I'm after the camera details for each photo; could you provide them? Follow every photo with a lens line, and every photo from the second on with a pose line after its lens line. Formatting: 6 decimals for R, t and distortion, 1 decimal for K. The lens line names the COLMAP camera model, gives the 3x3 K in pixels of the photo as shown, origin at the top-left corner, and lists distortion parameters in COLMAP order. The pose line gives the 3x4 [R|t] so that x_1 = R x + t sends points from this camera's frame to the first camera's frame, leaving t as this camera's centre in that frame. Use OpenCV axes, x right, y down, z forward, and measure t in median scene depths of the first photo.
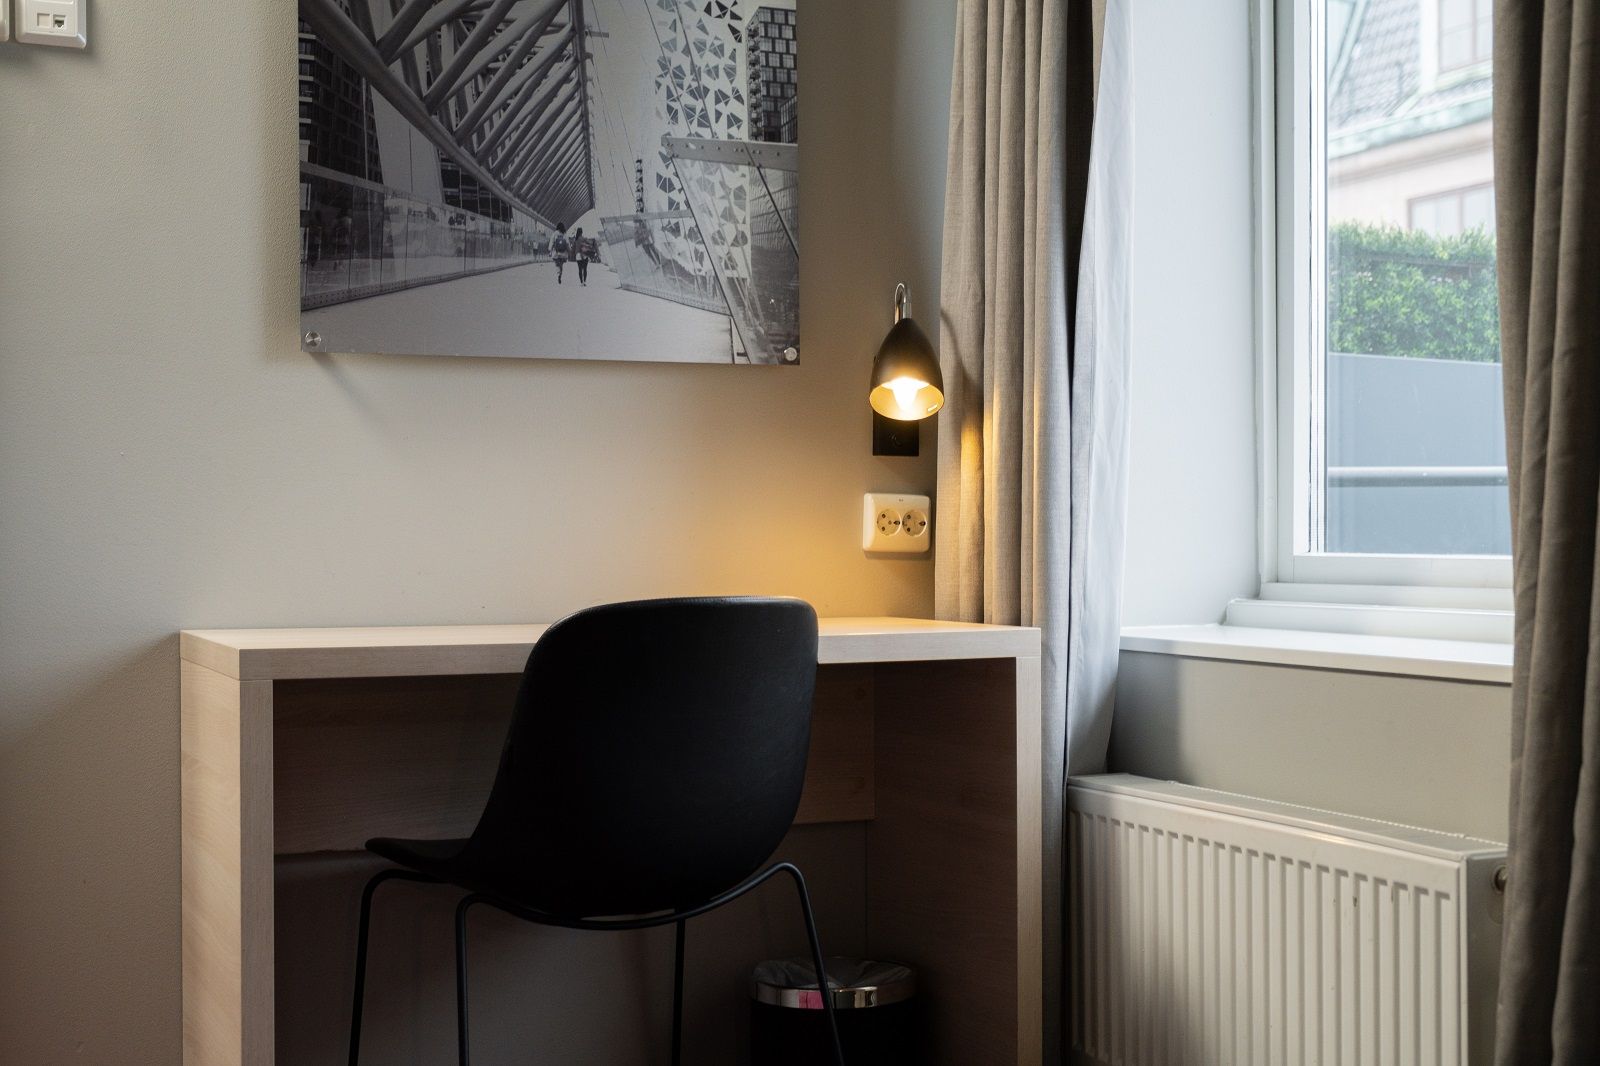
lens RADIAL K [[2134.6, 0, 800.5], [0, 2134.6, 534.5], [0, 0, 1]] dist [0.098824, 0.000000]
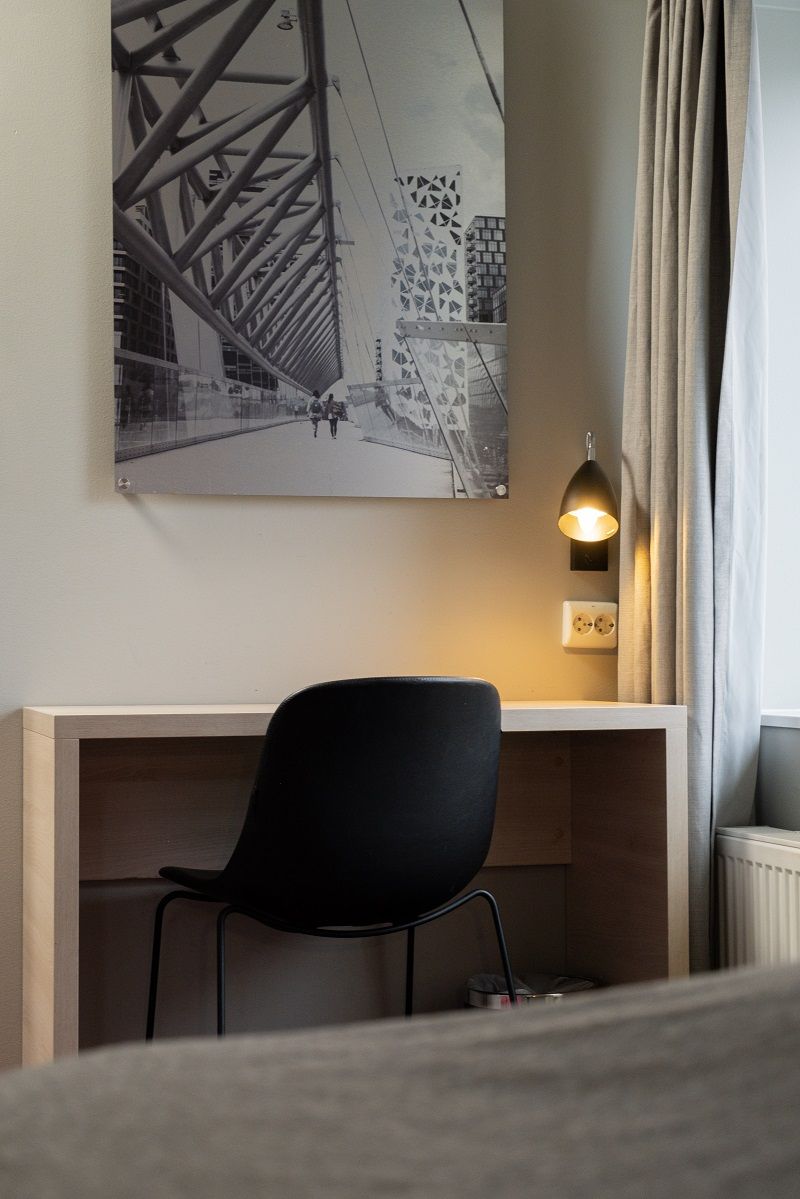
lens RADIAL K [[1890.6, 0, 400.1], [0, 1890.6, 596.3], [0, 0, 1]] dist [0.187249, 0.000000]
pose [[0.992897, -0.005390, -0.118857, 0.074282], [0.001915, 0.999568, -0.029334, 0.011365], [0.118964, 0.028898, 0.992478, -0.119413]]
